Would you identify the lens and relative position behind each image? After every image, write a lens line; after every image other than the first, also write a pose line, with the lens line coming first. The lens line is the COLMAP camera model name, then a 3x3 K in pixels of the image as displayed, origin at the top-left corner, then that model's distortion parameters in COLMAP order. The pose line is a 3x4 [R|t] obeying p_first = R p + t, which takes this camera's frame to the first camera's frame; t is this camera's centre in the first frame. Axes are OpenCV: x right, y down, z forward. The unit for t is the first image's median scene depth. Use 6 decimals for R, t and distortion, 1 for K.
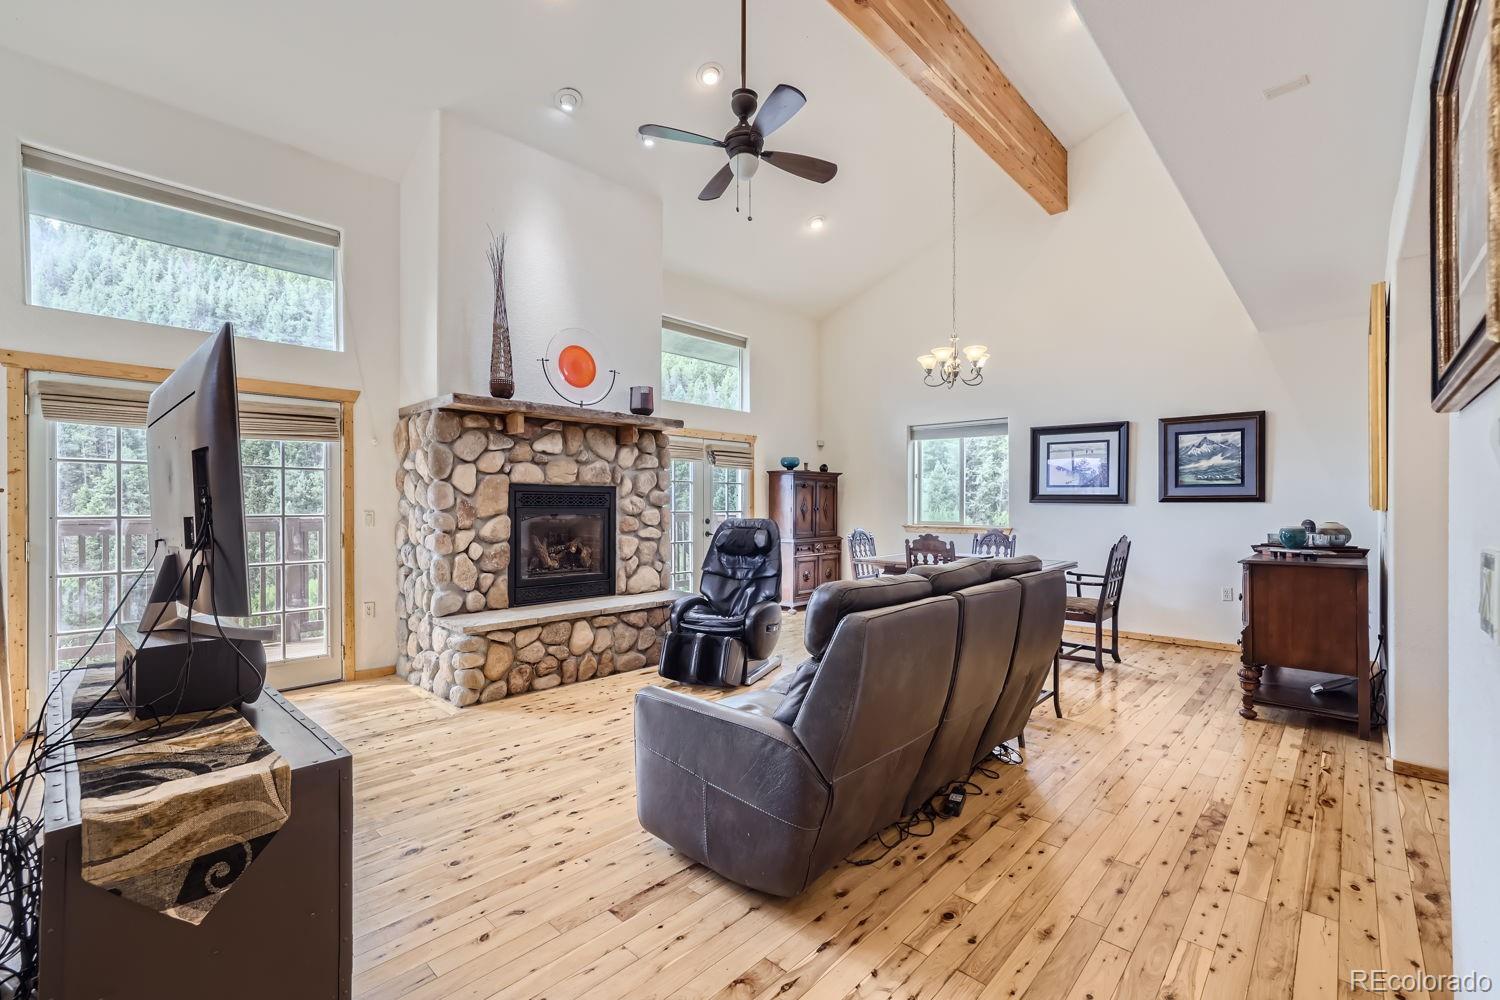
lens RADIAL K [[646.8, 0, 742.6], [0, 646.8, 505.2], [0, 0, 1]] dist [-0.021101, 0.016730]
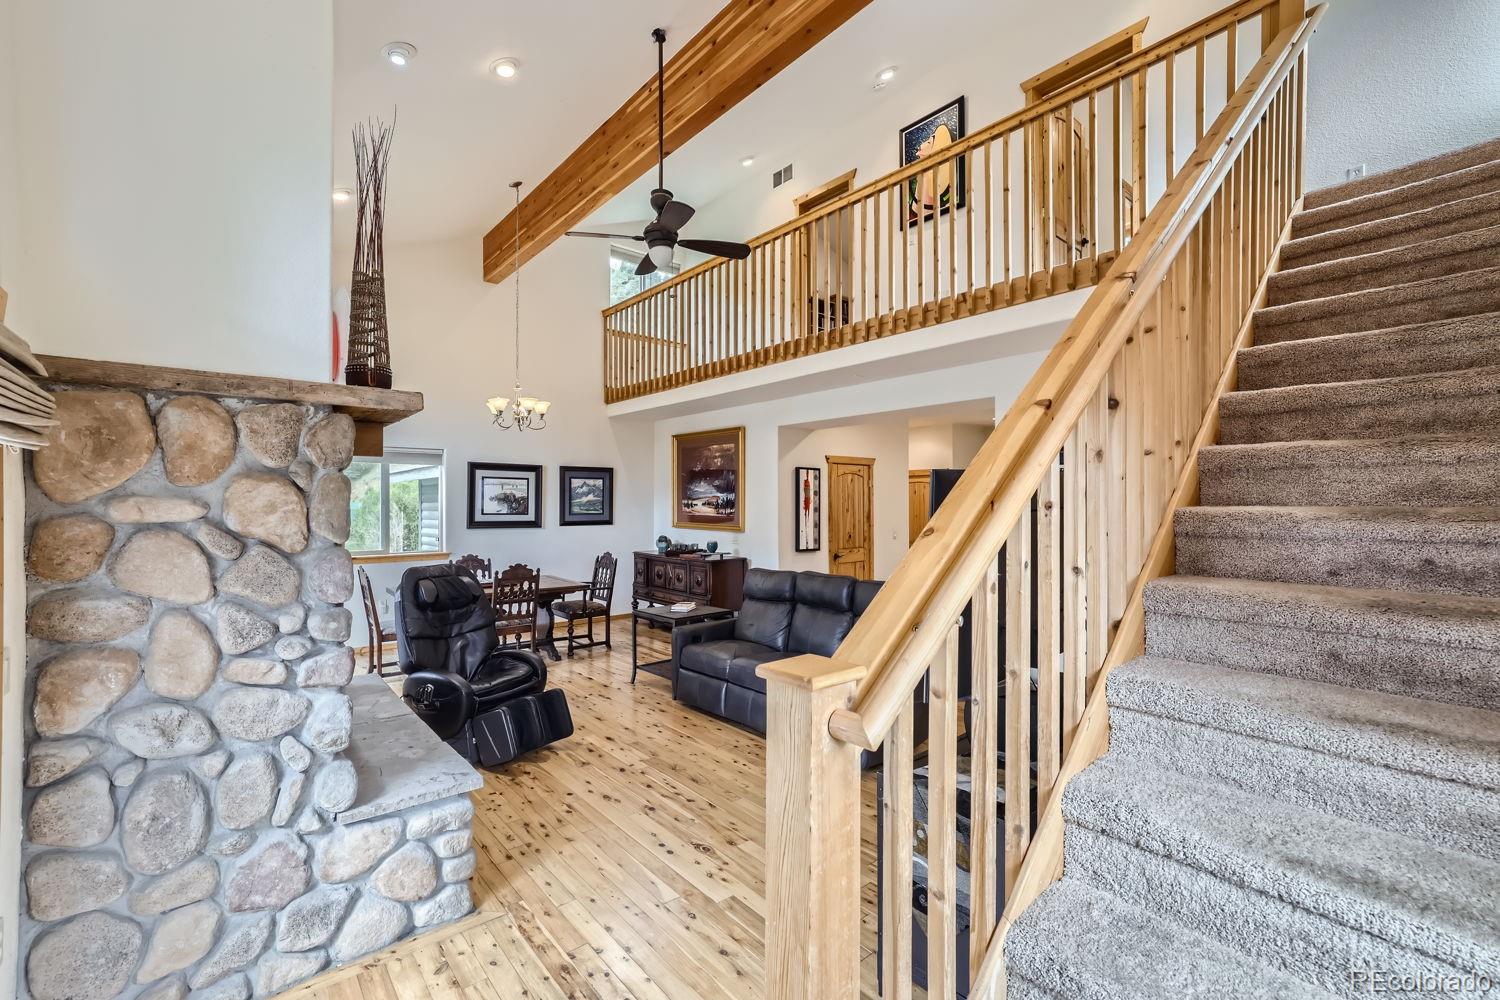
lens RADIAL K [[640.9, 0, 745.2], [0, 640.9, 501.9], [0, 0, 1]] dist [-0.027407, 0.019875]
pose [[0.110265, 0.000093, 0.993902, -0.695189], [0.005217, 0.999986, -0.000672, -0.054176], [-0.993888, 0.005259, 0.110263, 0.456530]]
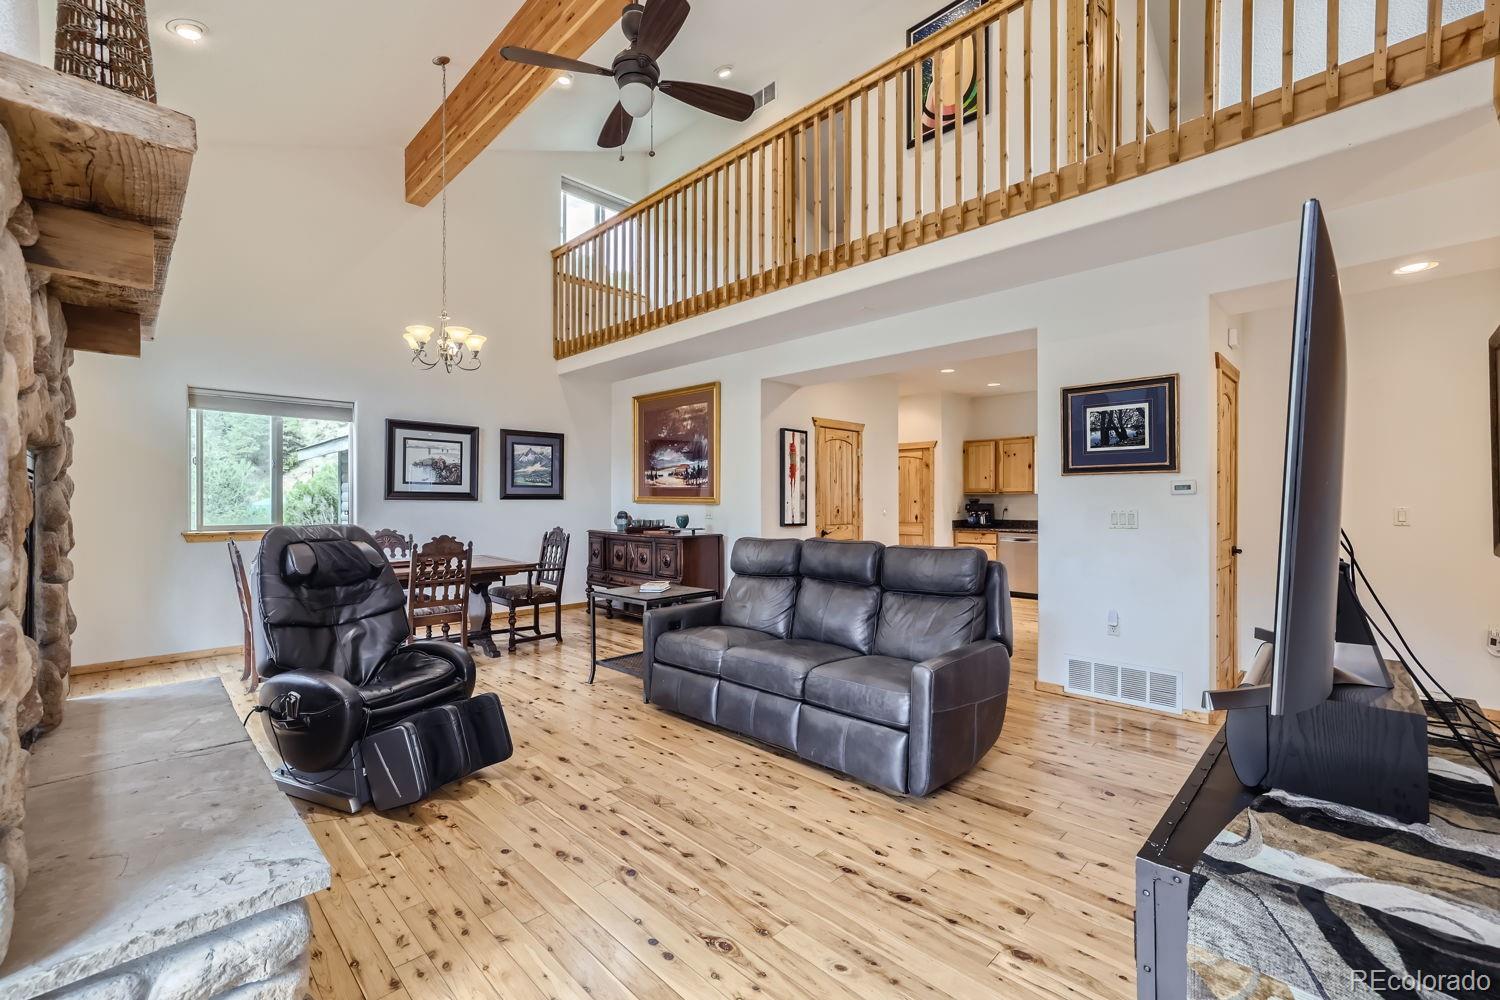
lens RADIAL K [[637.1, 0, 743.5], [0, 637.1, 500.2], [0, 0, 1]] dist [-0.021914, 0.015064]
pose [[0.033680, -0.000804, 0.999432, -0.513252], [0.003946, 0.999992, 0.000671, -0.002127], [-0.999425, 0.003921, 0.033683, 0.522919]]
